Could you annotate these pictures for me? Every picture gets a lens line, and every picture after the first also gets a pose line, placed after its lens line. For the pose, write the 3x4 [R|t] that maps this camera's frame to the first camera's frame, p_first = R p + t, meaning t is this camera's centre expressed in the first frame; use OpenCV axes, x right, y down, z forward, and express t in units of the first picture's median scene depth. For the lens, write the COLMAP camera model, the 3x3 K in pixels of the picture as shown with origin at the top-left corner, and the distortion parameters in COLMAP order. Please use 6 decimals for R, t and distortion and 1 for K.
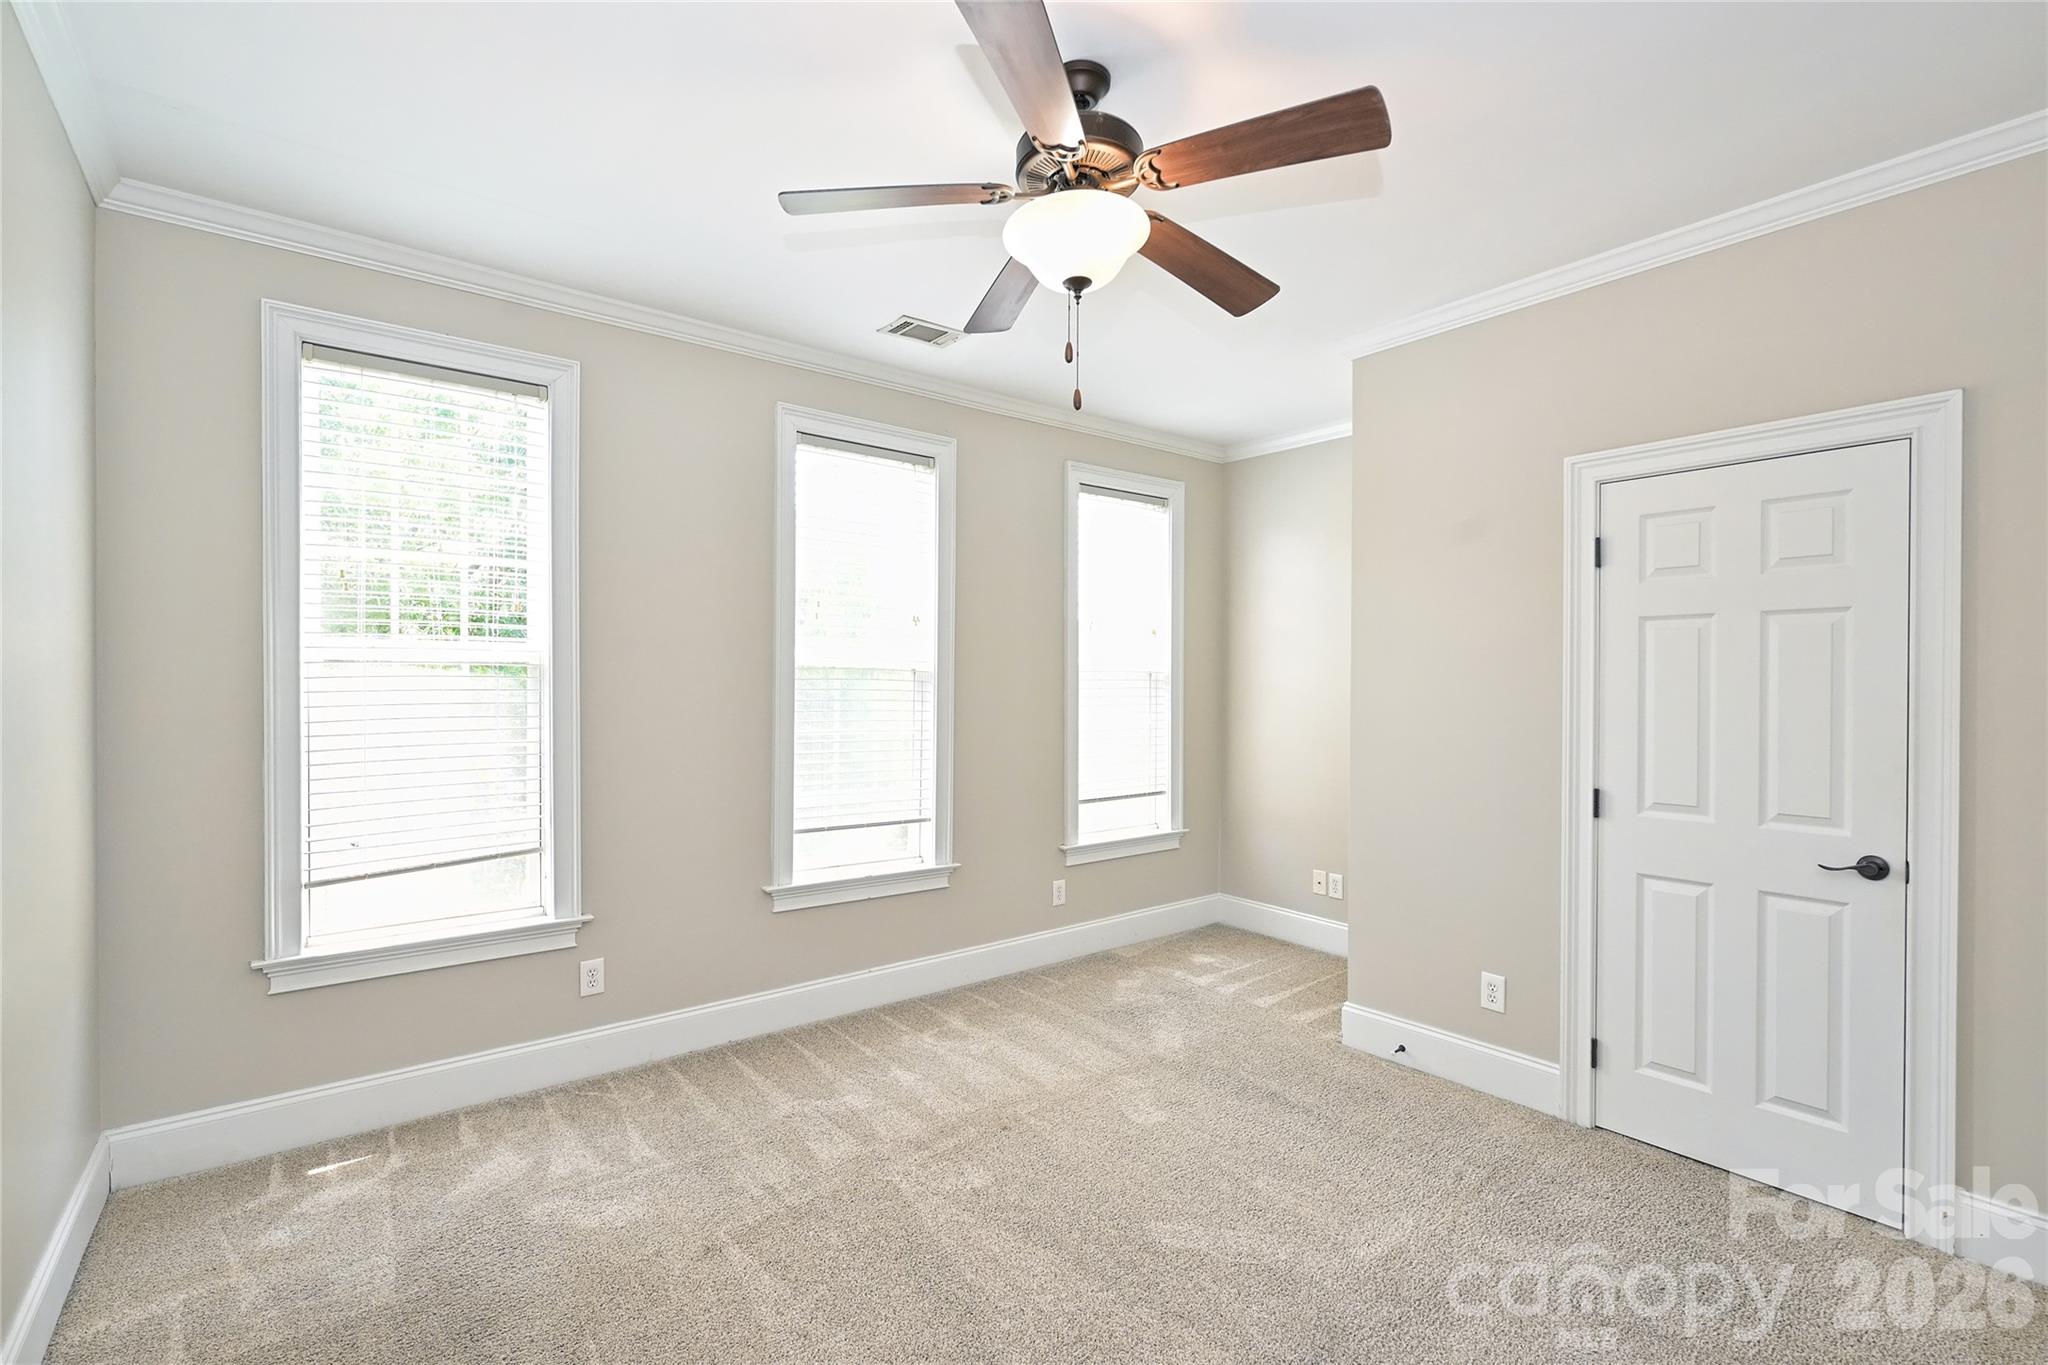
lens RADIAL K [[918.0, 0, 1024.0], [0, 918.0, 682.5], [0, 0, 1]] dist [0.000616, -0.000481]
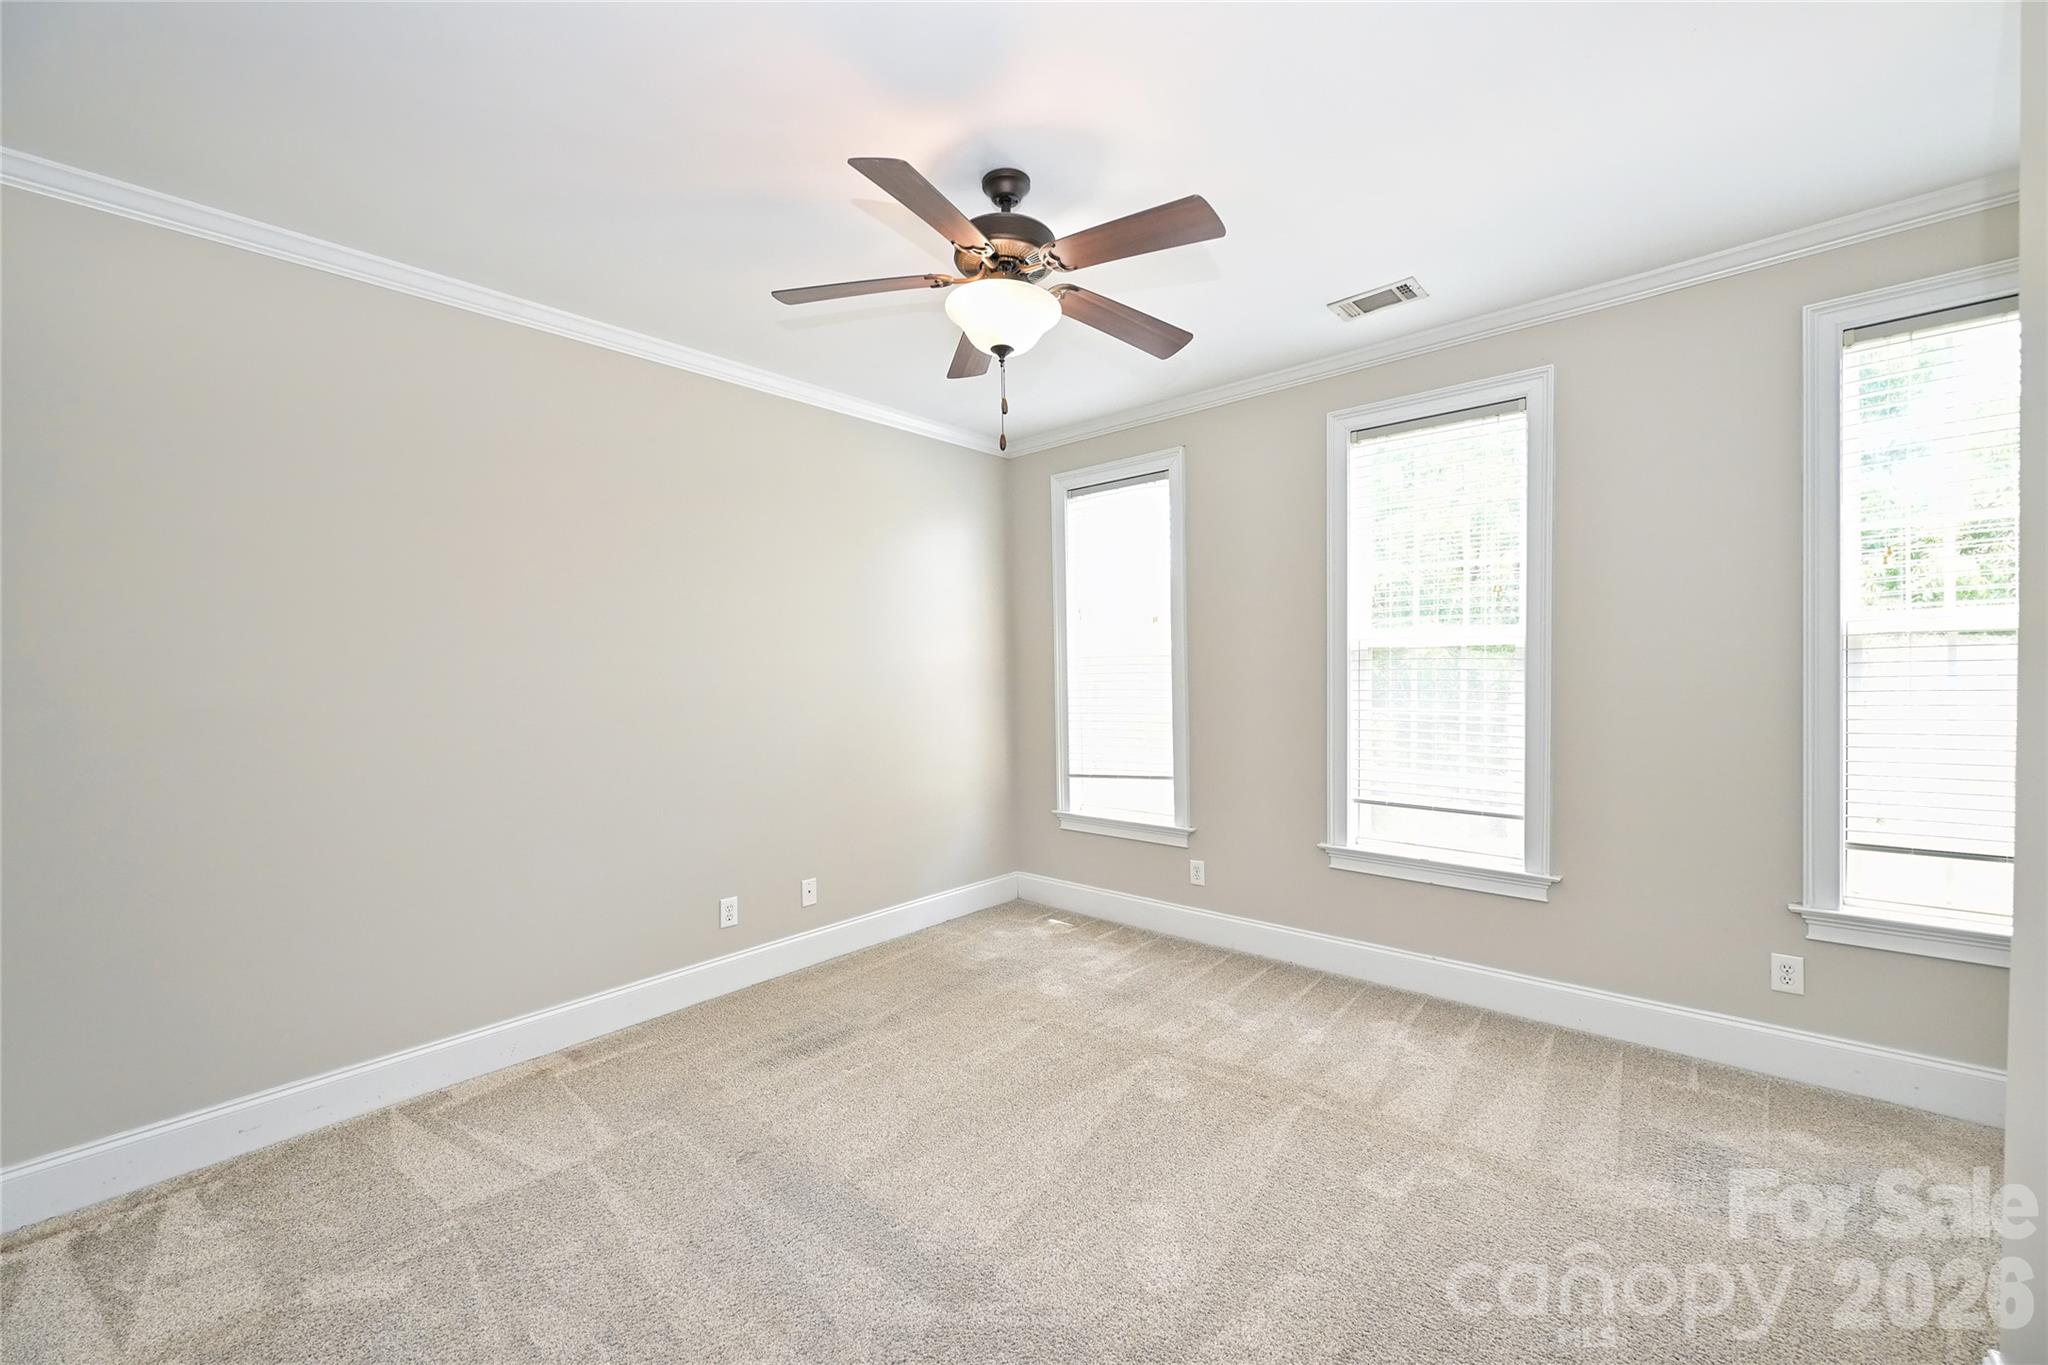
lens RADIAL K [[804.8, 0, 1020.3], [0, 804.8, 689.1], [0, 0, 1]] dist [-0.003142, -0.000091]
pose [[0.180129, 0.021800, -0.983401, 0.658278], [0.024895, 0.999333, 0.026713, -0.006998], [0.983328, -0.029294, 0.179466, 0.467641]]
